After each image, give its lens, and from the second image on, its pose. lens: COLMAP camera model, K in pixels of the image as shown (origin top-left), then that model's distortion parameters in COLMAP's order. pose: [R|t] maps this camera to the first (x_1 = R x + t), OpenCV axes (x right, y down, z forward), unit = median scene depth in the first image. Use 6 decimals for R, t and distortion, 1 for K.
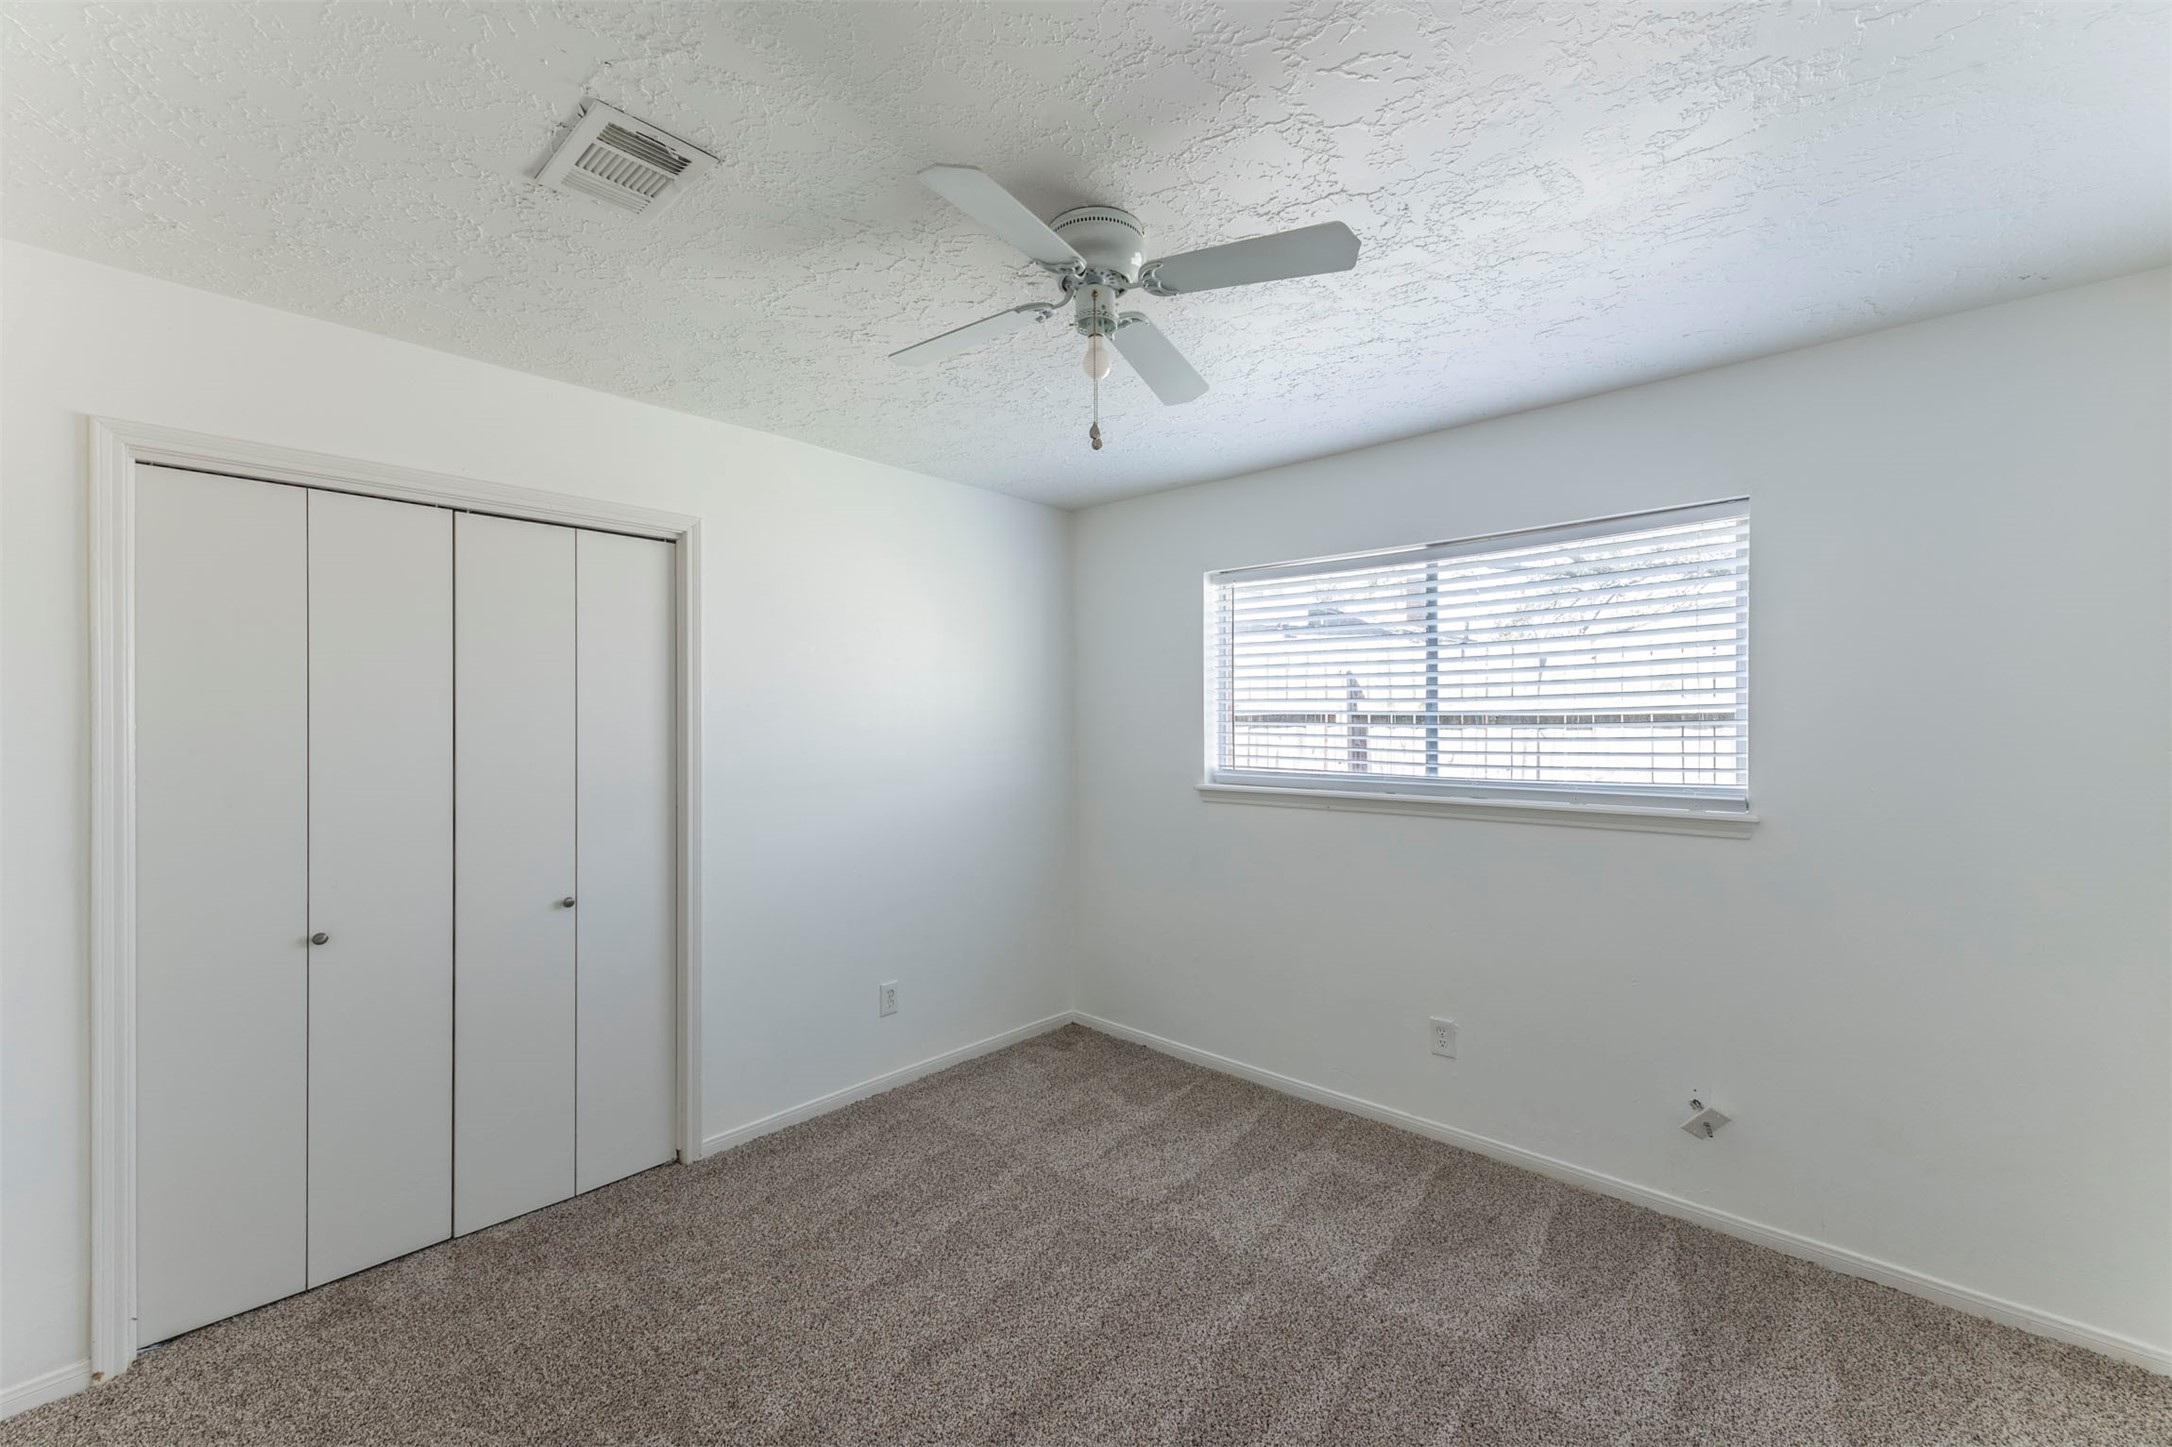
lens RADIAL K [[867.6, 0, 1072.4], [0, 867.6, 722.9], [0, 0, 1]] dist [-0.001131, -0.000238]
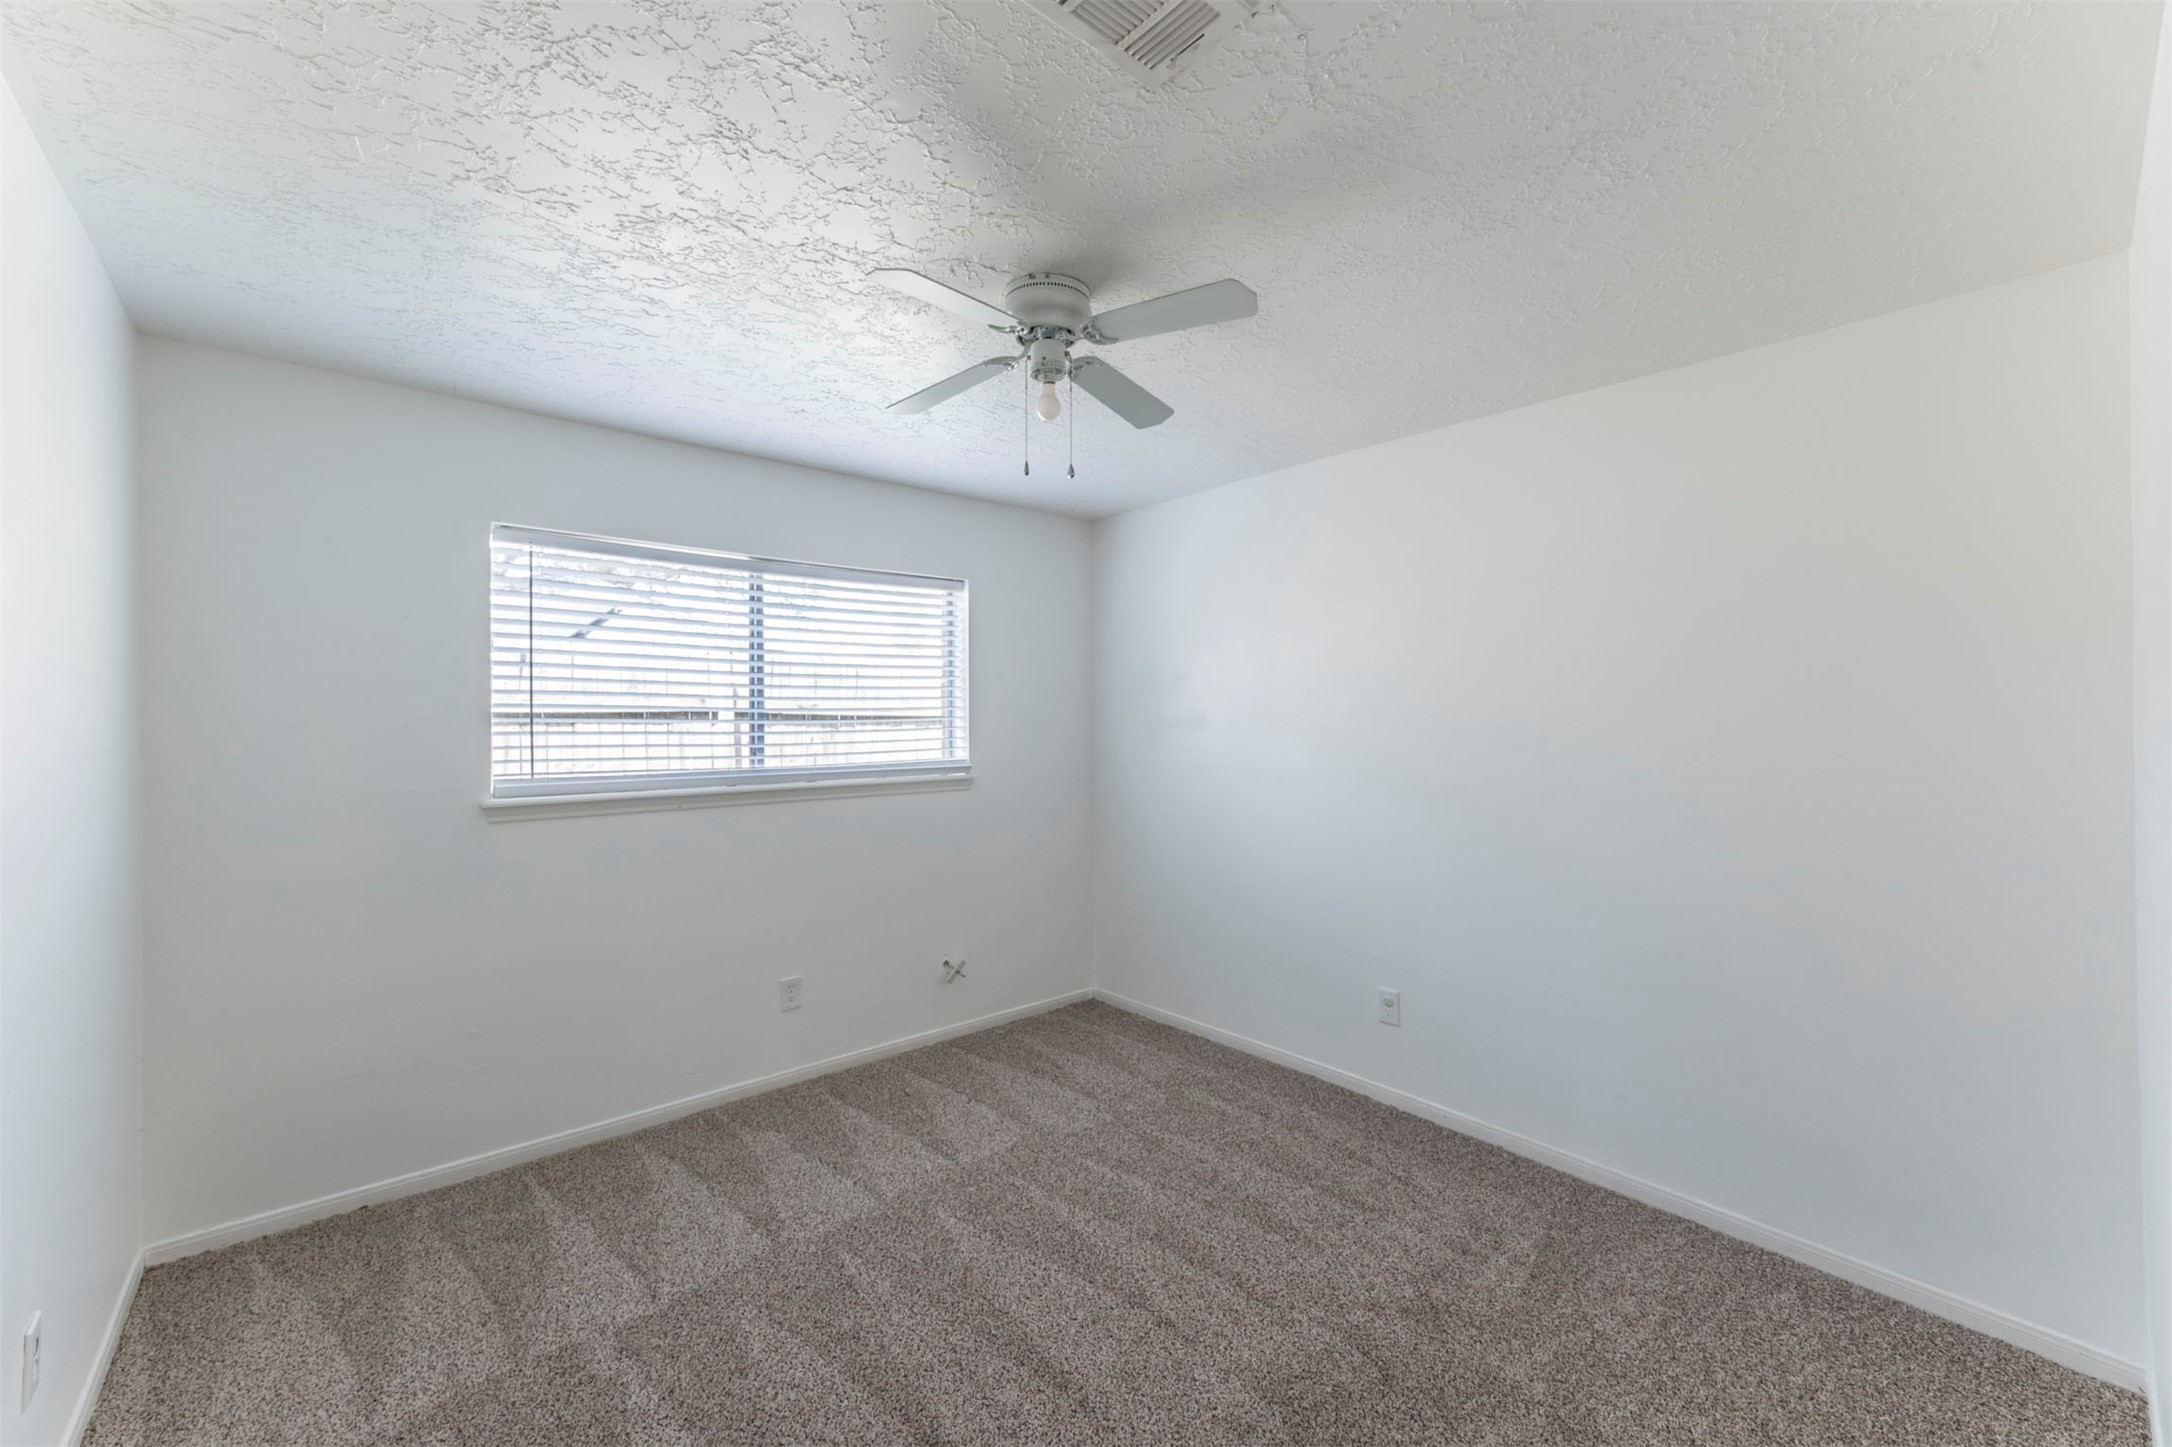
lens RADIAL K [[867.6, 0, 1072.4], [0, 867.6, 722.9], [0, 0, 1]] dist [-0.001131, -0.000238]
pose [[0.109168, -0.006467, 0.994002, -0.645458], [0.001589, 0.999979, 0.006332, -0.002065], [-0.994022, 0.000888, 0.109176, 0.485400]]
